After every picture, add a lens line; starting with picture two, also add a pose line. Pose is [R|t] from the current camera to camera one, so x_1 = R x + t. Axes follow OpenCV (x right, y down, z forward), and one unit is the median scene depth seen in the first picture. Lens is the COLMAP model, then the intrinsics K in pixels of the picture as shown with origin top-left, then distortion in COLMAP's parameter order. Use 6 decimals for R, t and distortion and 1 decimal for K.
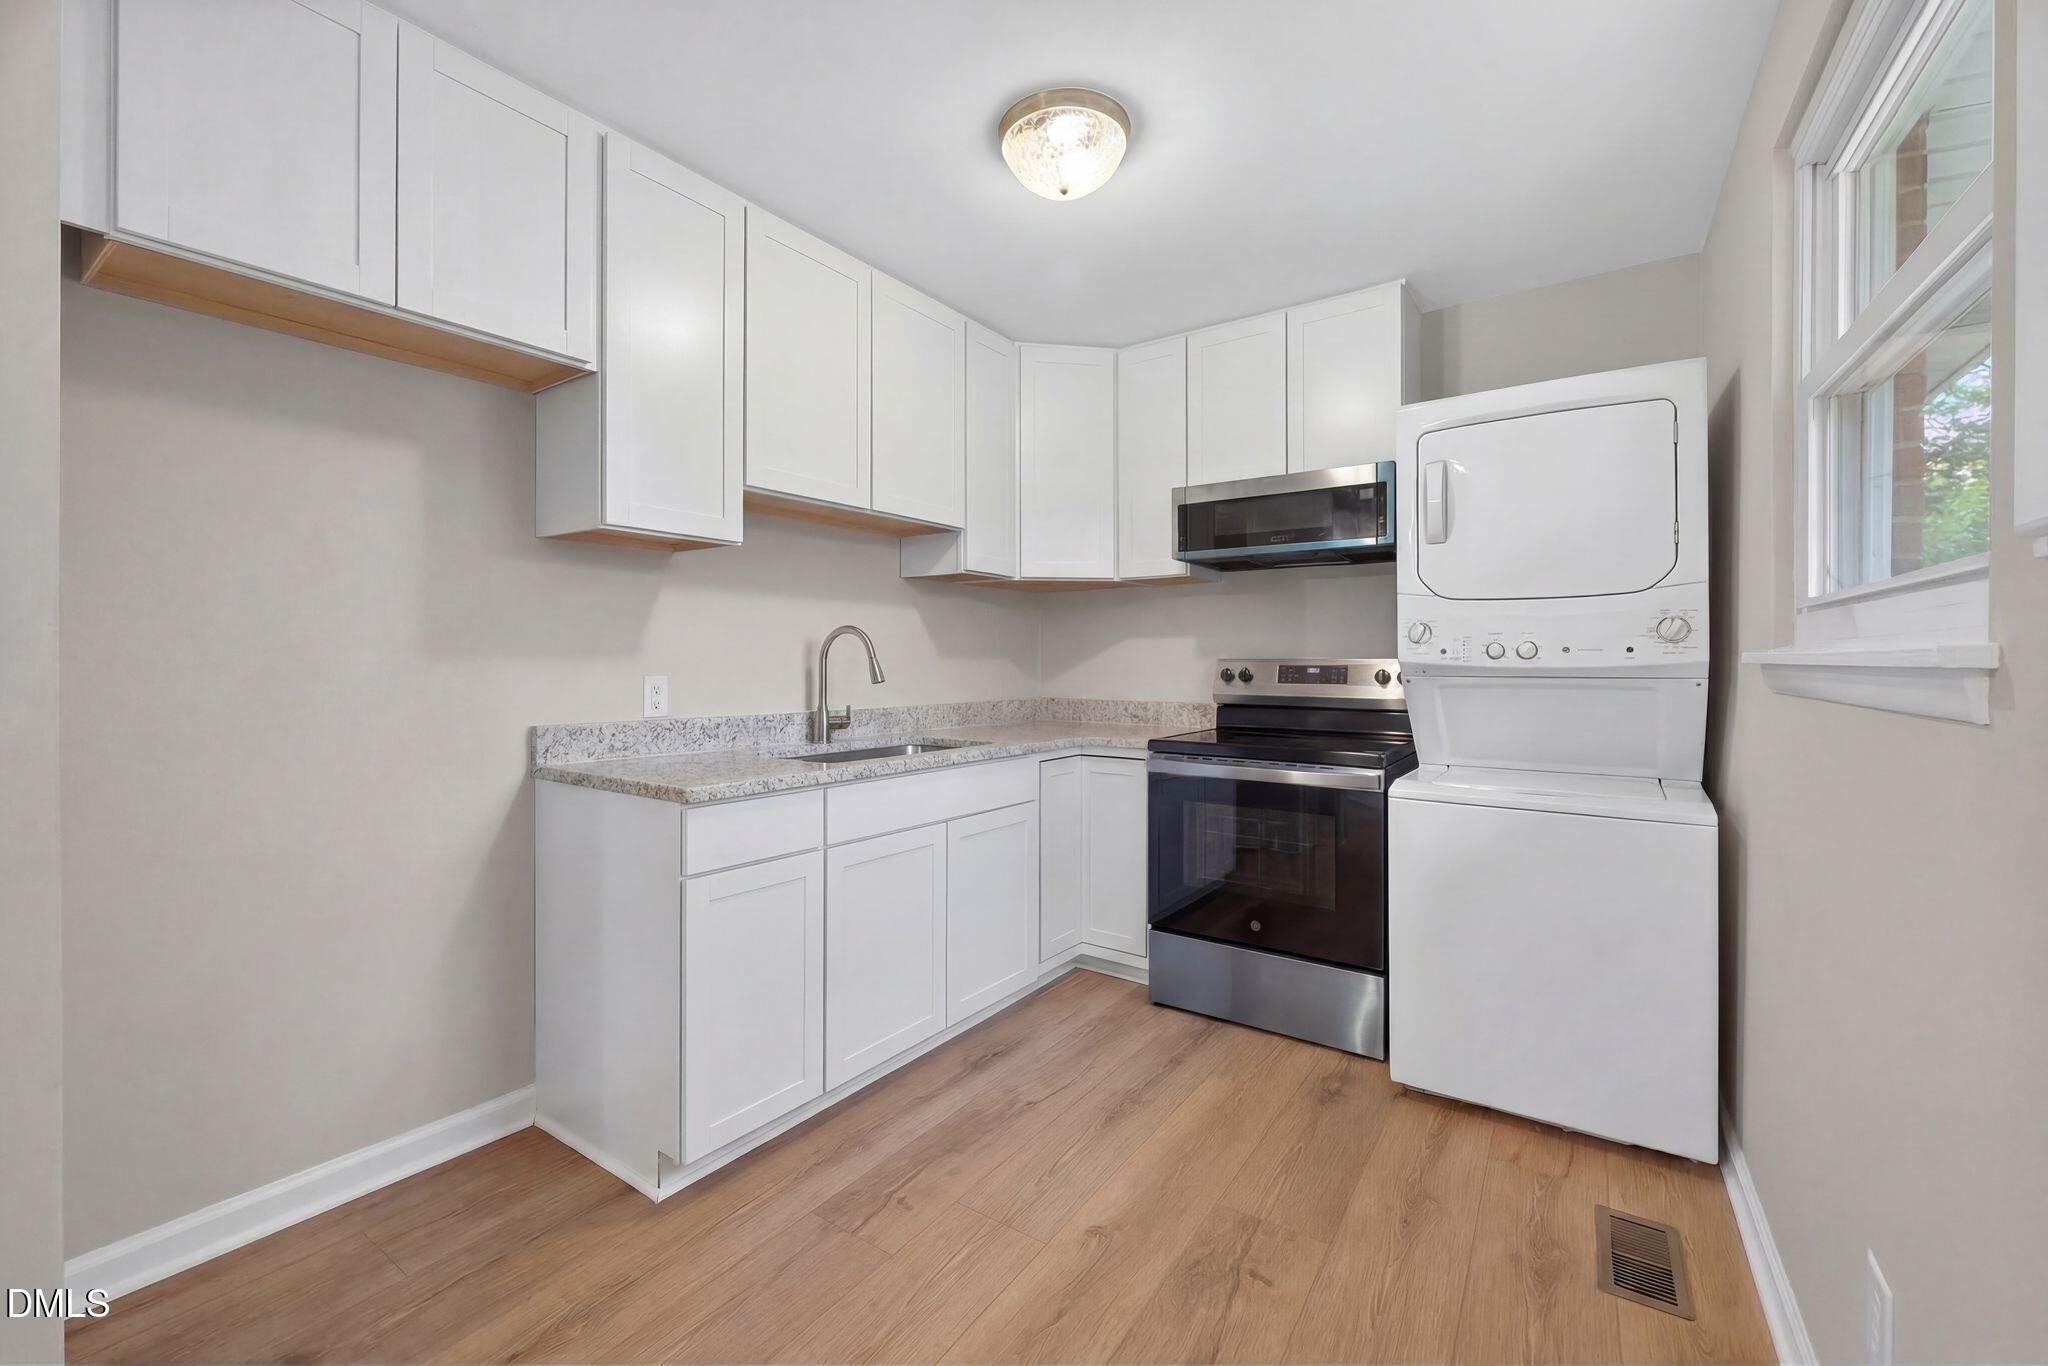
lens RADIAL K [[813.6, 0, 1024.8], [0, 813.6, 631.2], [0, 0, 1]] dist [0.001546, -0.000372]
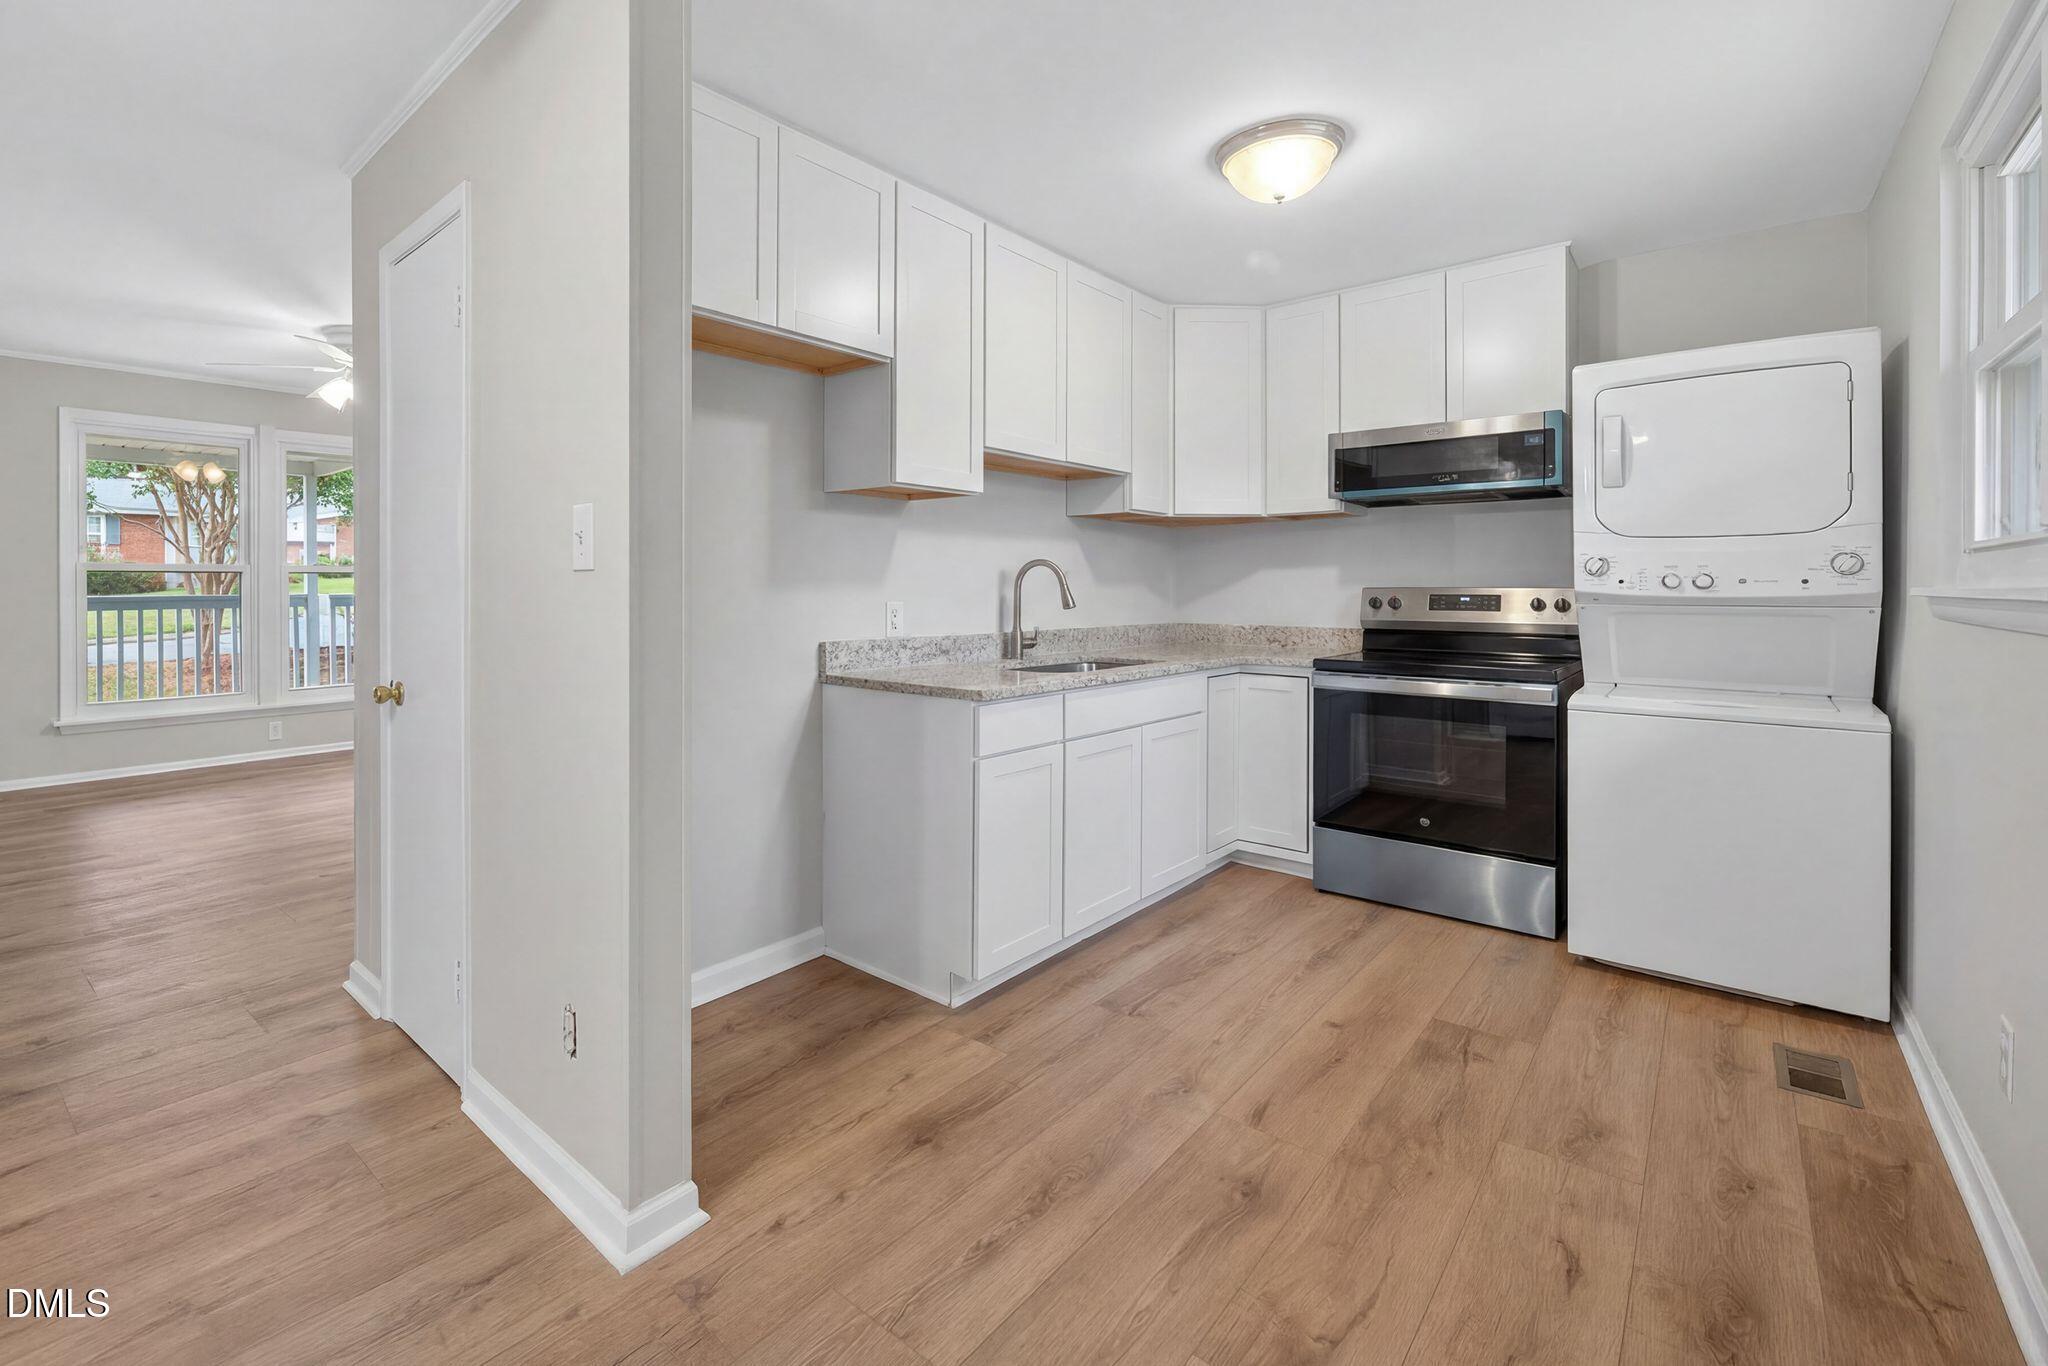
lens RADIAL K [[851.6, 0, 933.5], [0, 851.6, 559.0], [0, 0, 1]] dist [0.000935, -0.000603]
pose [[0.991069, -0.003655, -0.133302, -0.244888], [0.004049, 0.999988, 0.002686, -0.013005], [0.133291, -0.003201, 0.991072, -0.279485]]
